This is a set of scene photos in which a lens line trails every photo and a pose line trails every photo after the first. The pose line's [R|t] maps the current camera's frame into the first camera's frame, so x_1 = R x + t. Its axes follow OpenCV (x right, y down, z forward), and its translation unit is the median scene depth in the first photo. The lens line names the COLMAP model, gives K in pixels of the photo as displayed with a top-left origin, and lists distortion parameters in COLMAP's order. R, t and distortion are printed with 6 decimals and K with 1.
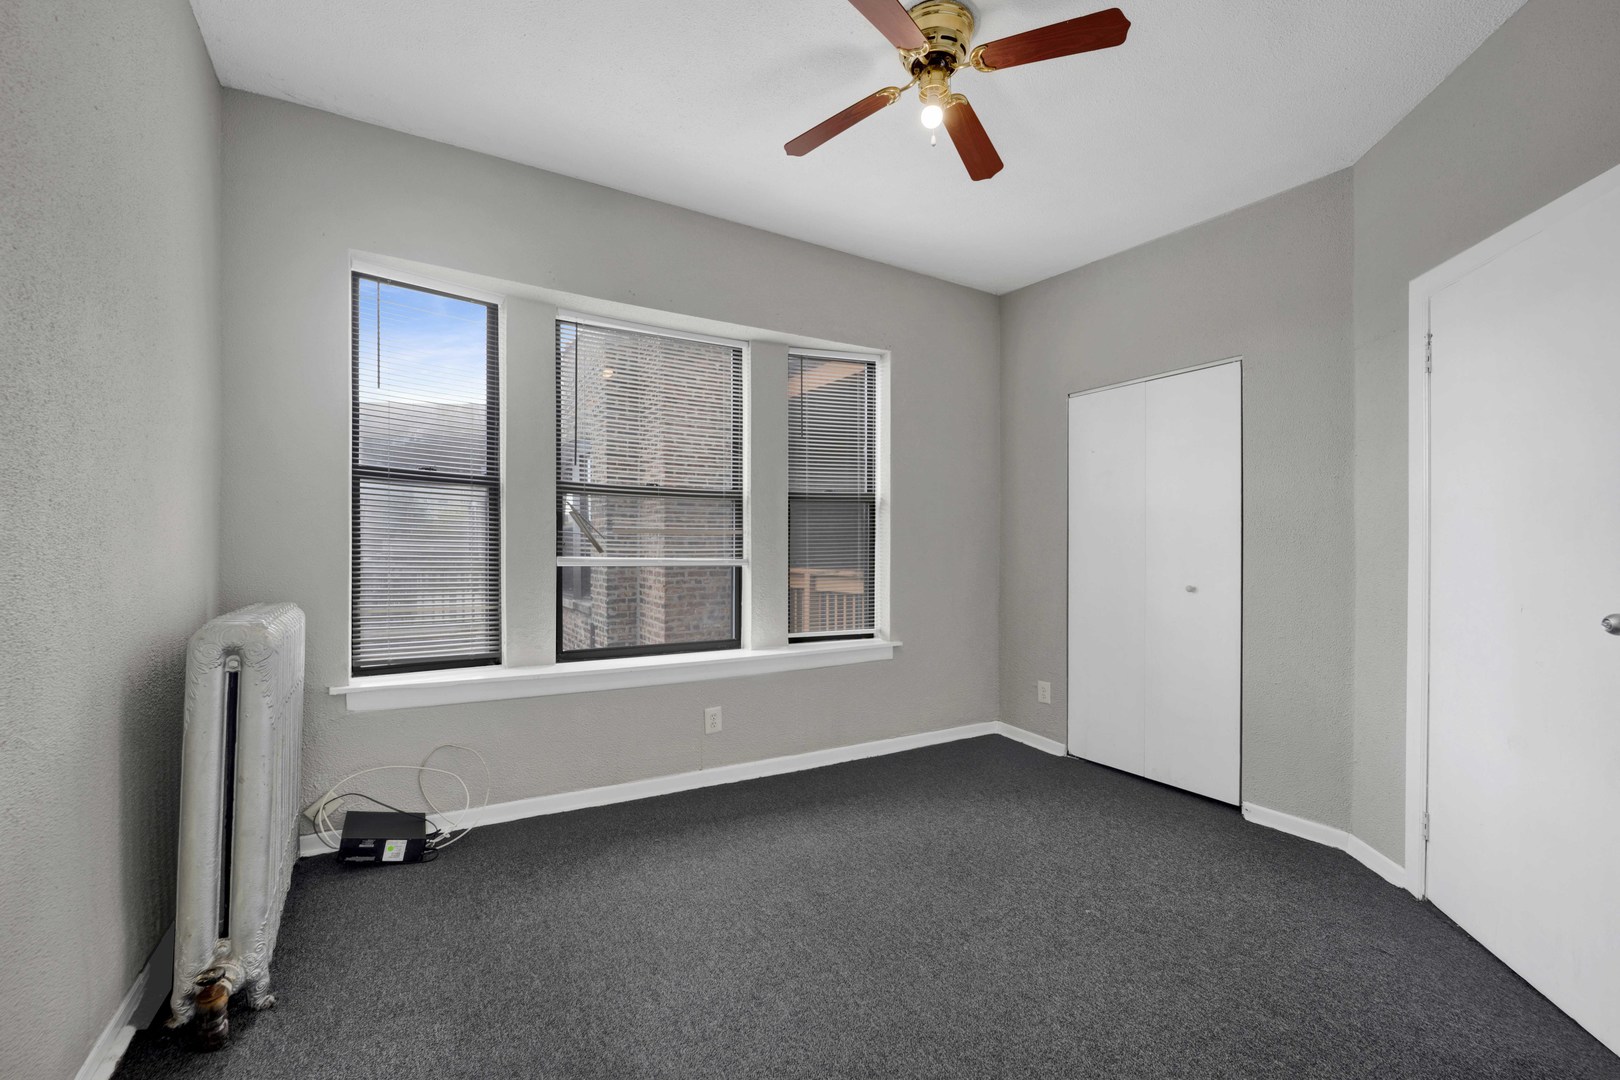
lens RADIAL K [[687.7, 0, 810.0], [0, 687.7, 540.0], [0, 0, 1]] dist [-0.002559, -0.000341]
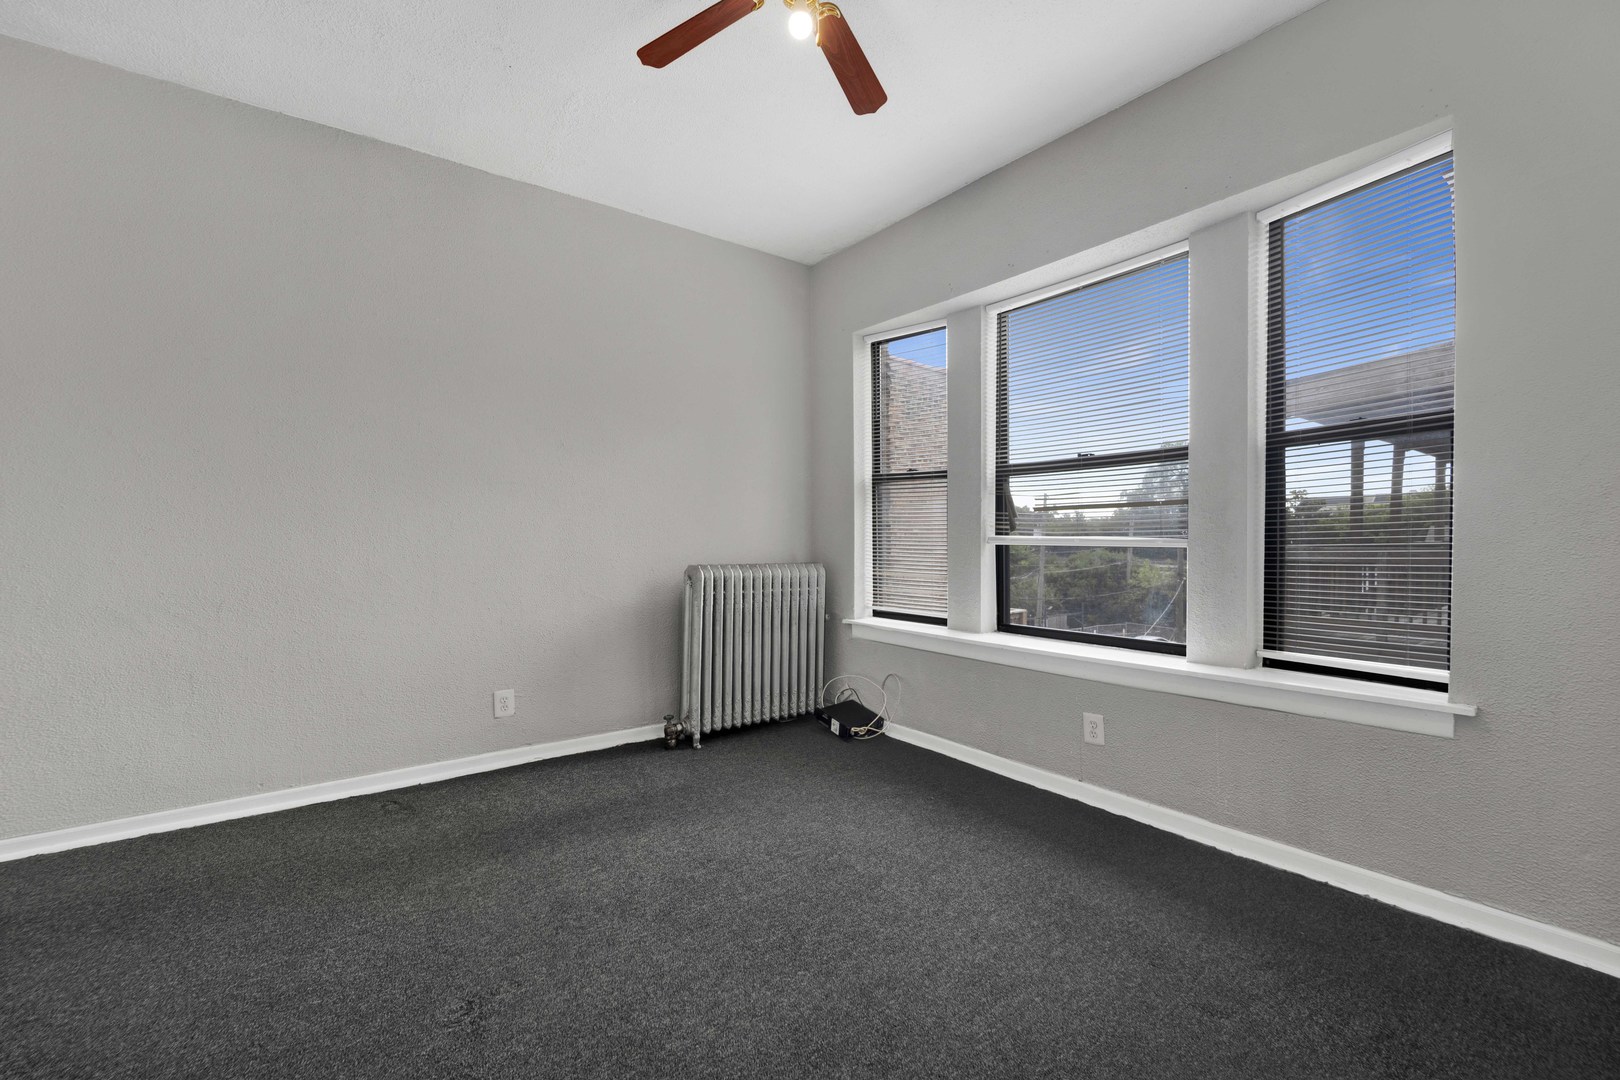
lens RADIAL K [[687.7, 0, 810.0], [0, 687.7, 540.0], [0, 0, 1]] dist [-0.002559, -0.000341]
pose [[0.098990, -0.011514, -0.995022, 0.821467], [0.010348, 0.999891, -0.010541, 0.043715], [0.995035, -0.009253, 0.099099, 0.704370]]
